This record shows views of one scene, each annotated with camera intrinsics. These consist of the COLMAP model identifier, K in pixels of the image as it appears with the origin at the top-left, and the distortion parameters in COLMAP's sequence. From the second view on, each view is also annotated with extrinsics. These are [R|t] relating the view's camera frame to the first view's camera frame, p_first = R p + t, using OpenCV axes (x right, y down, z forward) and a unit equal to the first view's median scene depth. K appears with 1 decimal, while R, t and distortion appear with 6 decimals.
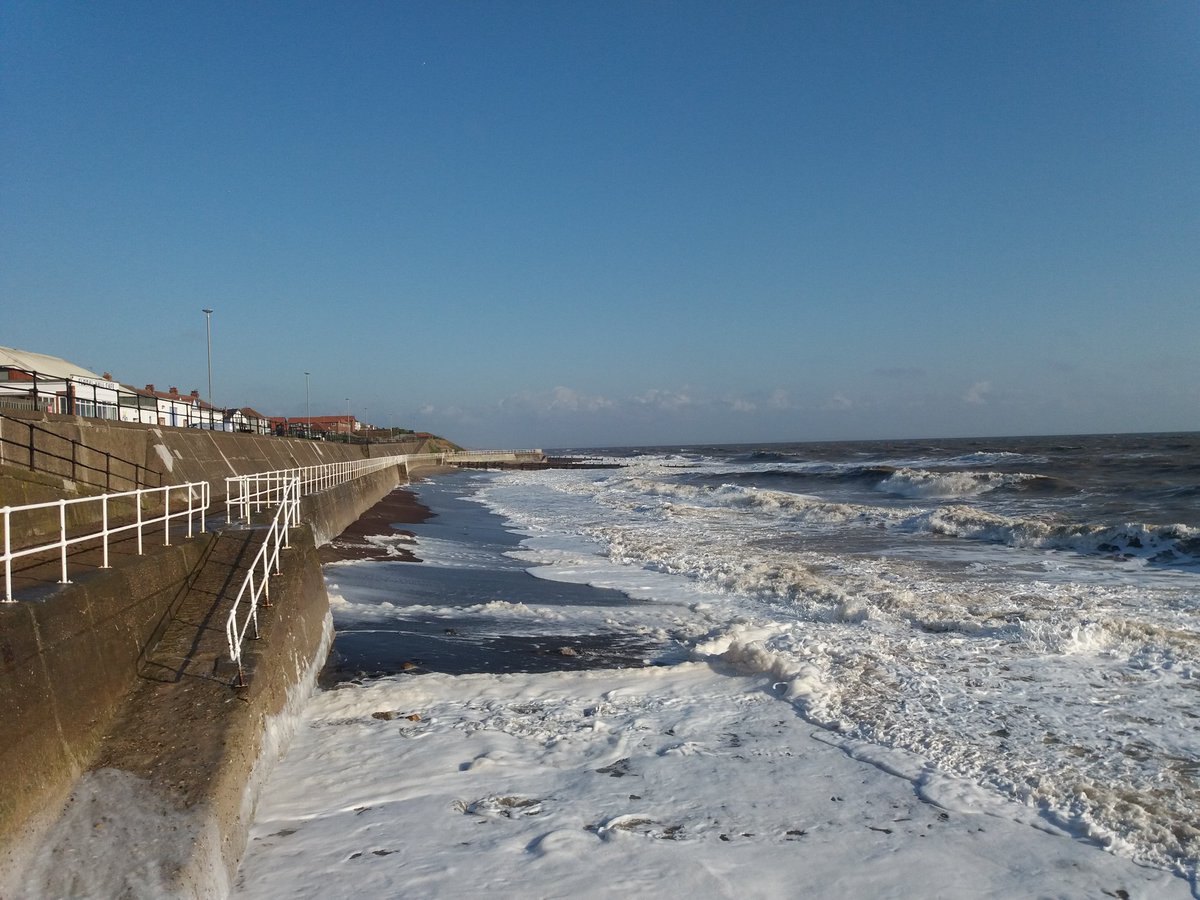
lens RADIAL K [[991.6, 0, 600.0], [0, 991.6, 450.0], [0, 0, 1]] dist [-0.004561, -0.016012]
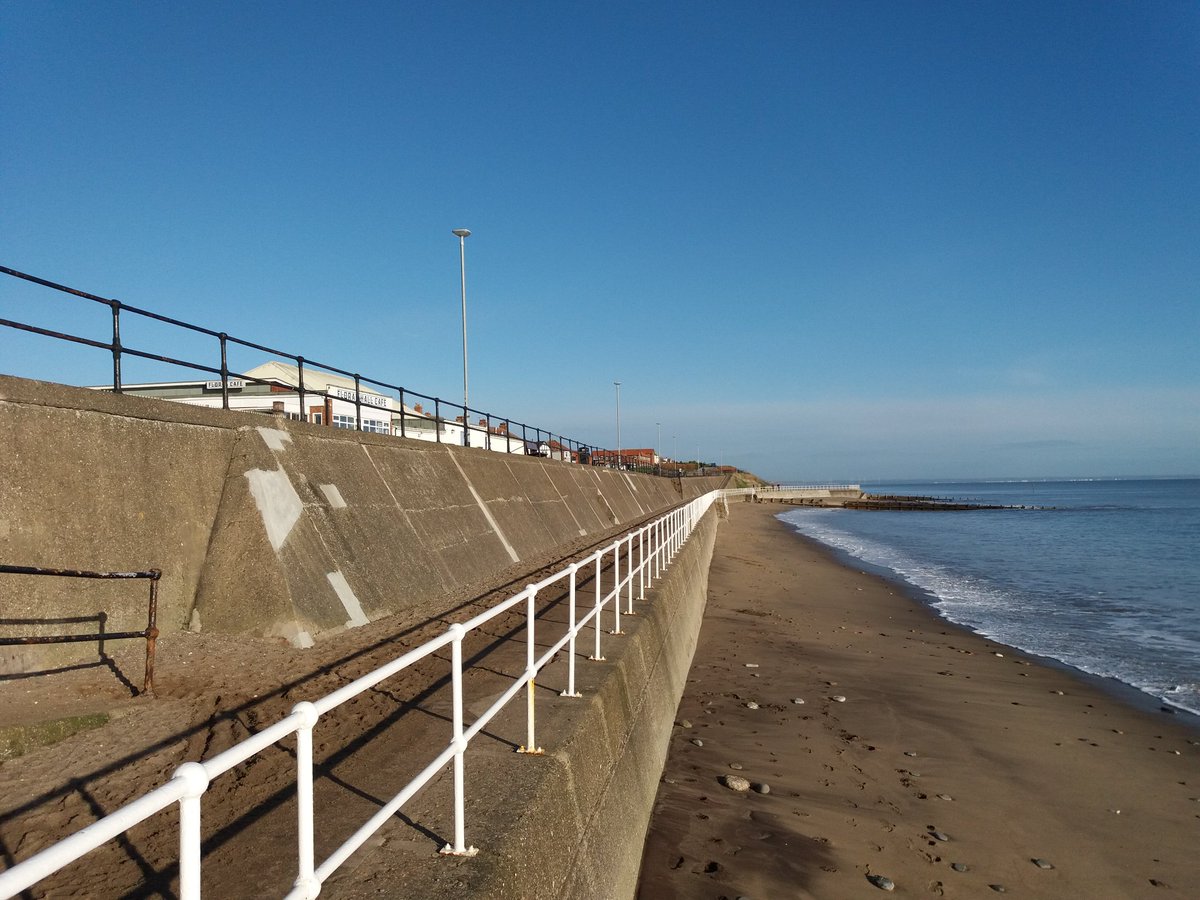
lens RADIAL K [[991.6, 0, 600.0], [0, 991.6, 450.0], [0, 0, 1]] dist [-0.004561, -0.016012]
pose [[0.957054, 0.000537, -0.289911, -0.077275], [-0.010611, 0.999393, -0.033175, -0.000719], [0.289717, 0.034827, 0.956479, 0.239011]]
